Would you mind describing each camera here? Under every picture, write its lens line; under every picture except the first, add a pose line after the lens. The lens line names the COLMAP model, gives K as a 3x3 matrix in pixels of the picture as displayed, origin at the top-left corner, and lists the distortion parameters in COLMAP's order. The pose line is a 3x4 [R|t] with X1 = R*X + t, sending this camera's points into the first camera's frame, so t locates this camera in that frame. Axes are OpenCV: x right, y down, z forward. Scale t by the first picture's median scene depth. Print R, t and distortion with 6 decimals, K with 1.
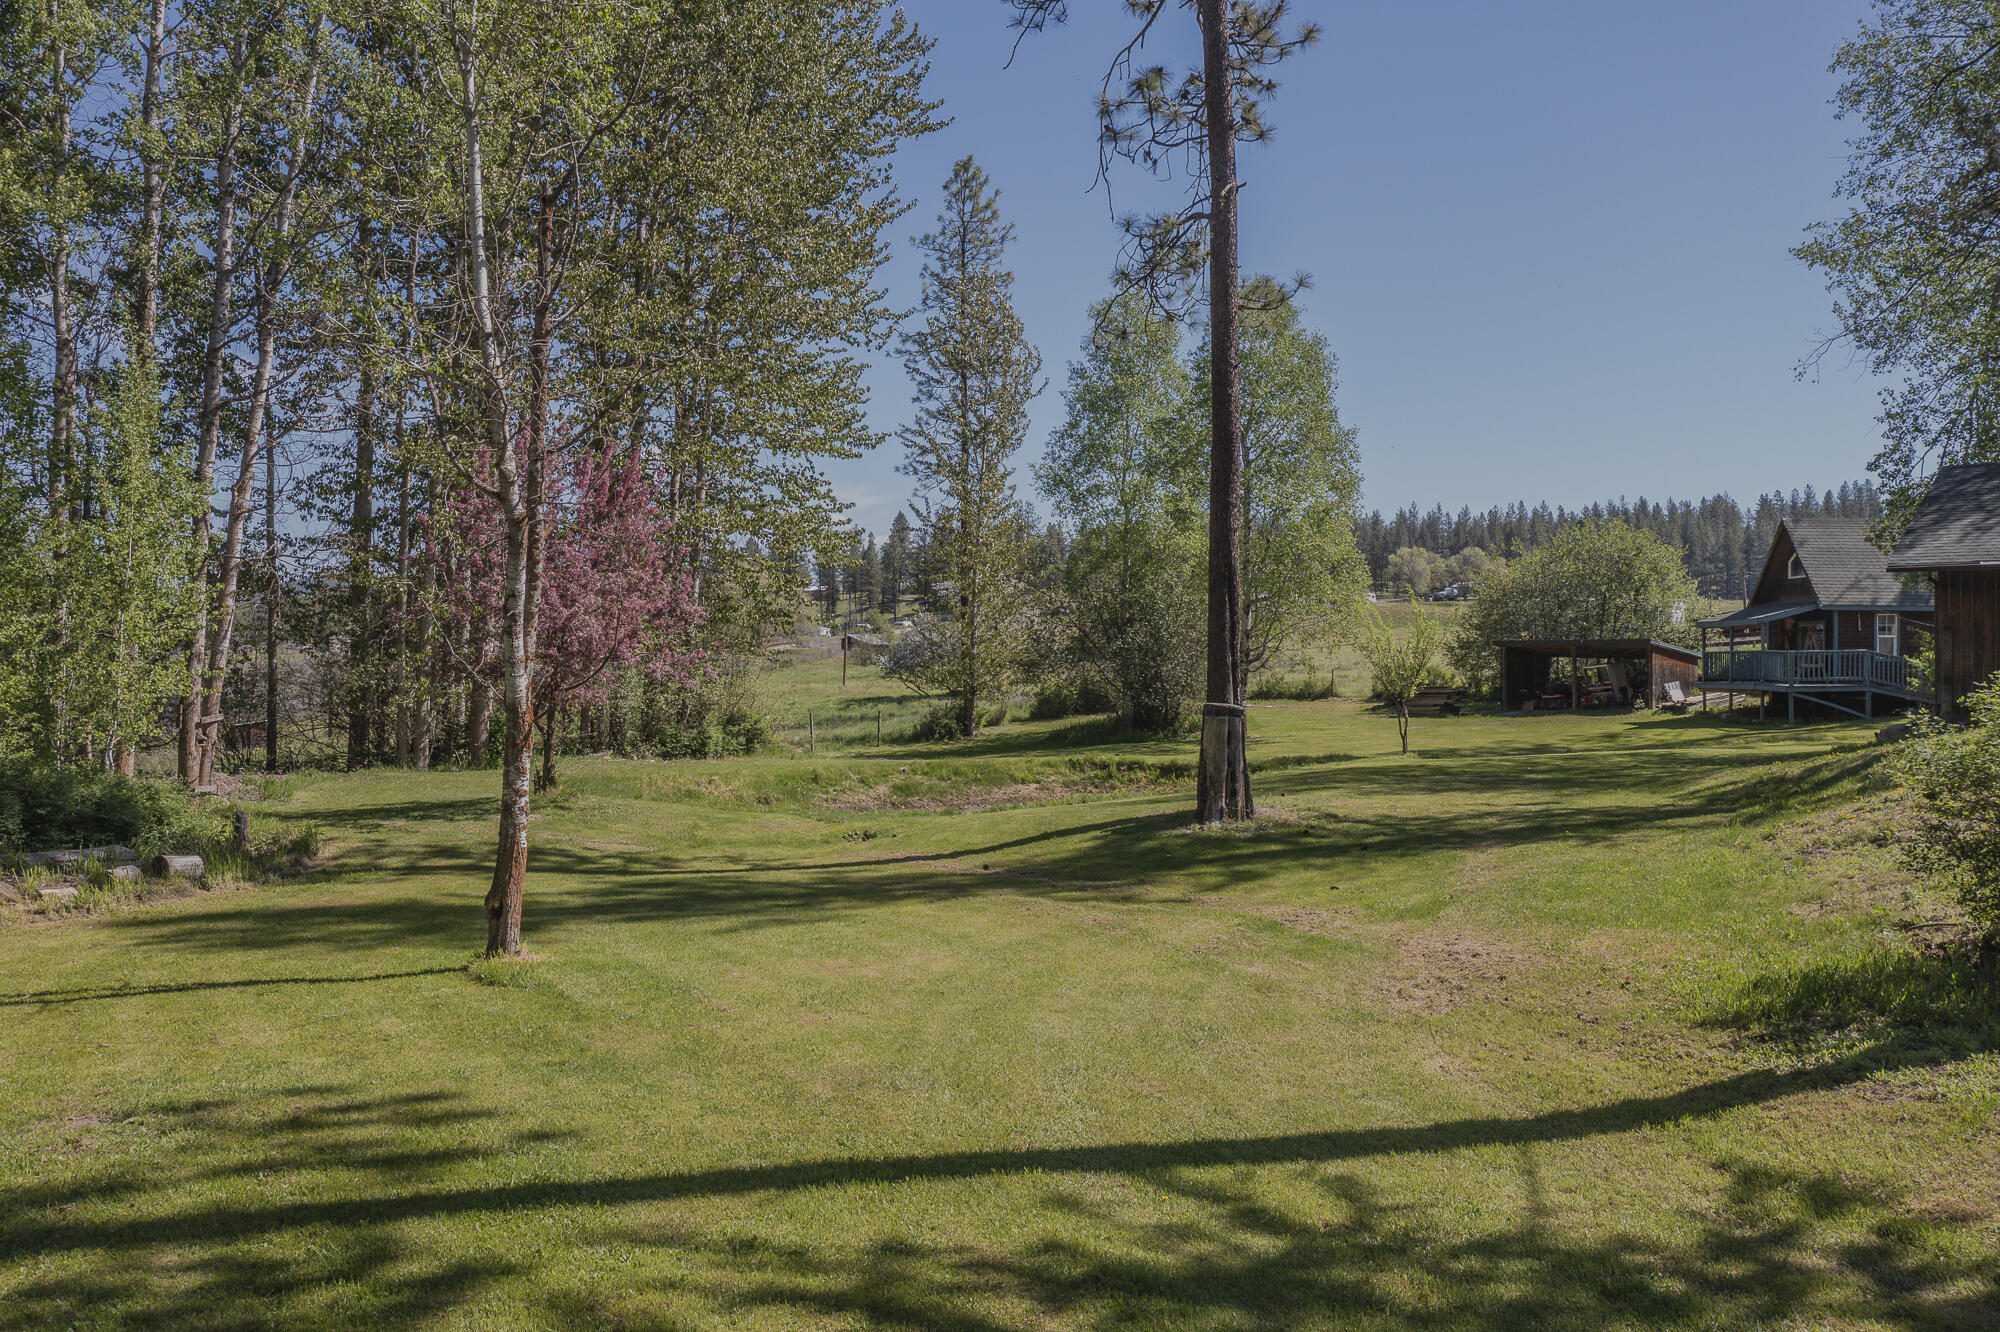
lens RADIAL K [[1613.4, 0, 1000.0], [0, 1613.4, 666.0], [0, 0, 1]] dist [0.008722, 0.005657]
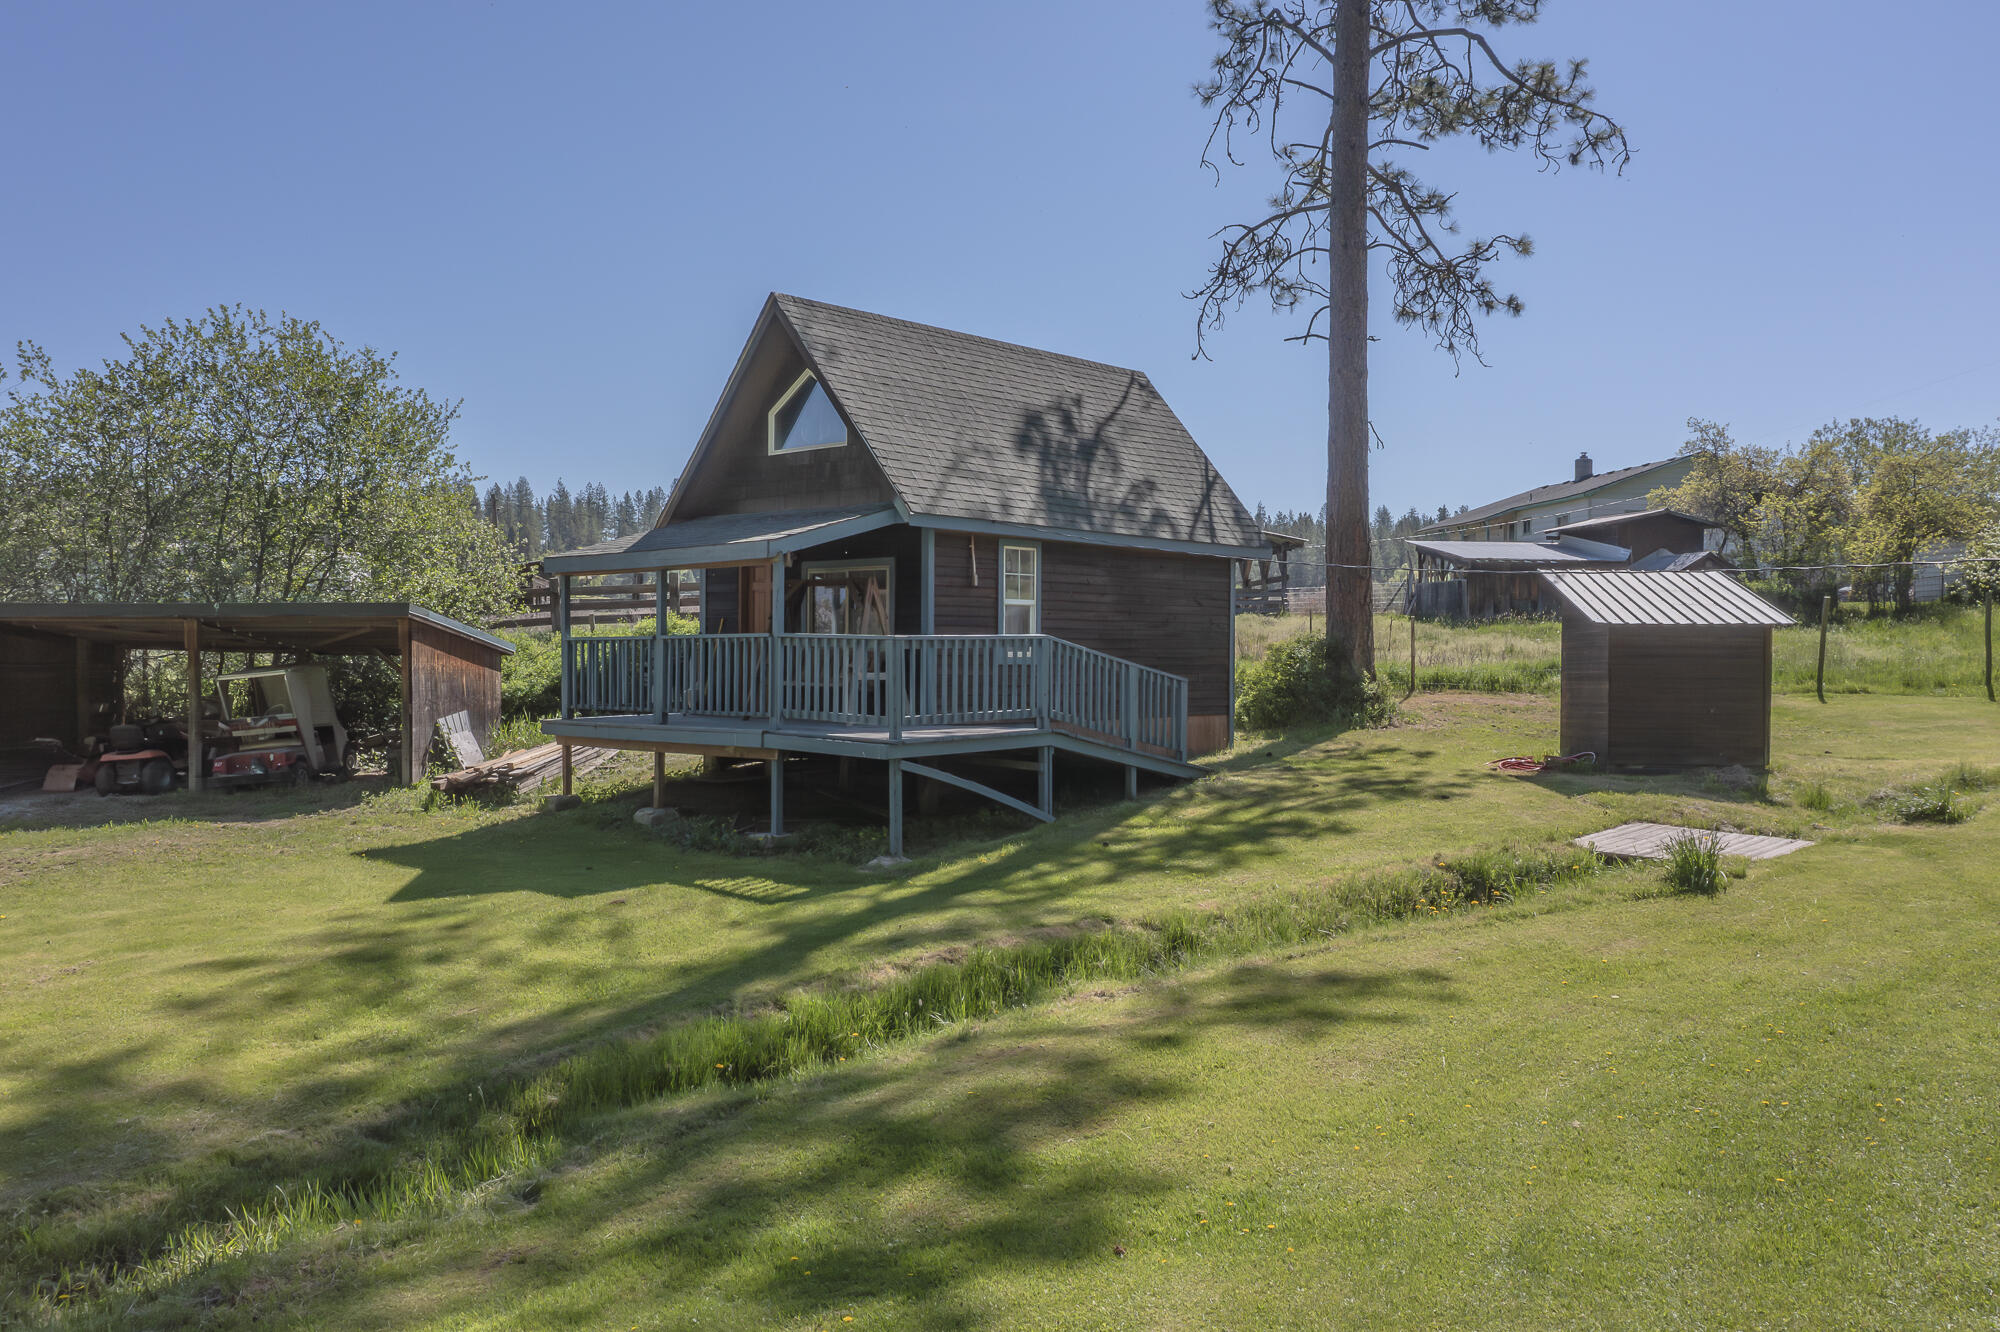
lens RADIAL K [[1613.4, 0, 1000.0], [0, 1613.4, 666.0], [0, 0, 1]] dist [0.008722, 0.005657]
pose [[0.683696, -0.003461, 0.729759, 0.221364], [-0.000671, 0.999985, 0.005372, -0.004054], [-0.729767, -0.004162, 0.683683, 0.640368]]
